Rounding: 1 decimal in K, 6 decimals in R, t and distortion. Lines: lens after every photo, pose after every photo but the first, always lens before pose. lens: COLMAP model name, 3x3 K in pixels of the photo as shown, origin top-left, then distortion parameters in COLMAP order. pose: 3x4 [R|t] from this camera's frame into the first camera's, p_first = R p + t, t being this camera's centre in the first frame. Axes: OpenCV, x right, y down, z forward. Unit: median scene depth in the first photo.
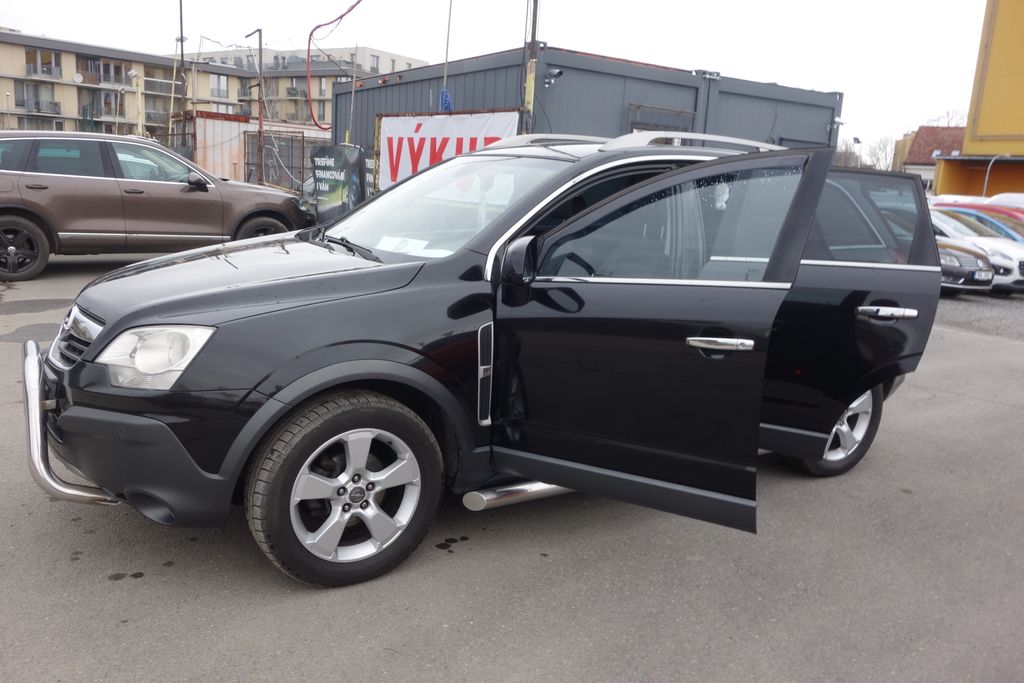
lens RADIAL K [[819.9, 0, 512.0], [0, 819.9, 341.5], [0, 0, 1]] dist [-0.003970, 0.005051]
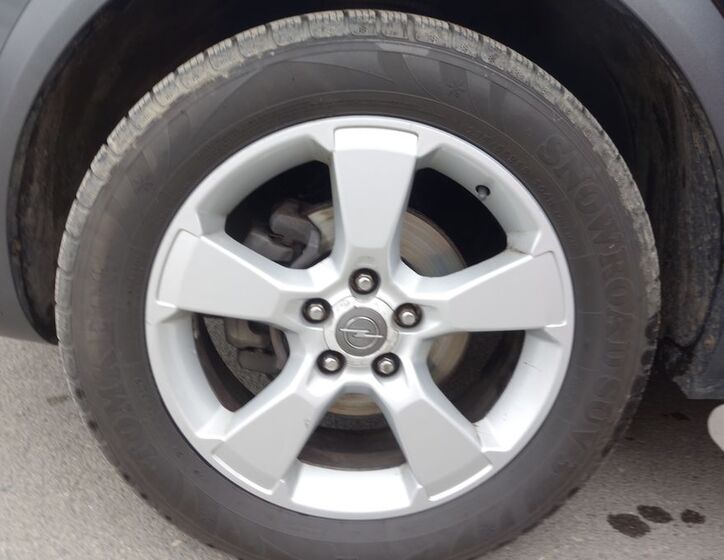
lens RADIAL K [[672.0, 0, 362.0], [0, 672.0, 280.0], [0, 0, 1]] dist [-0.006050, 0.003473]
pose [[0.850029, 0.145725, -0.506177, -0.054393], [-0.112558, 0.989025, 0.095714, 0.139249], [0.514570, -0.024385, 0.857102, 0.761929]]
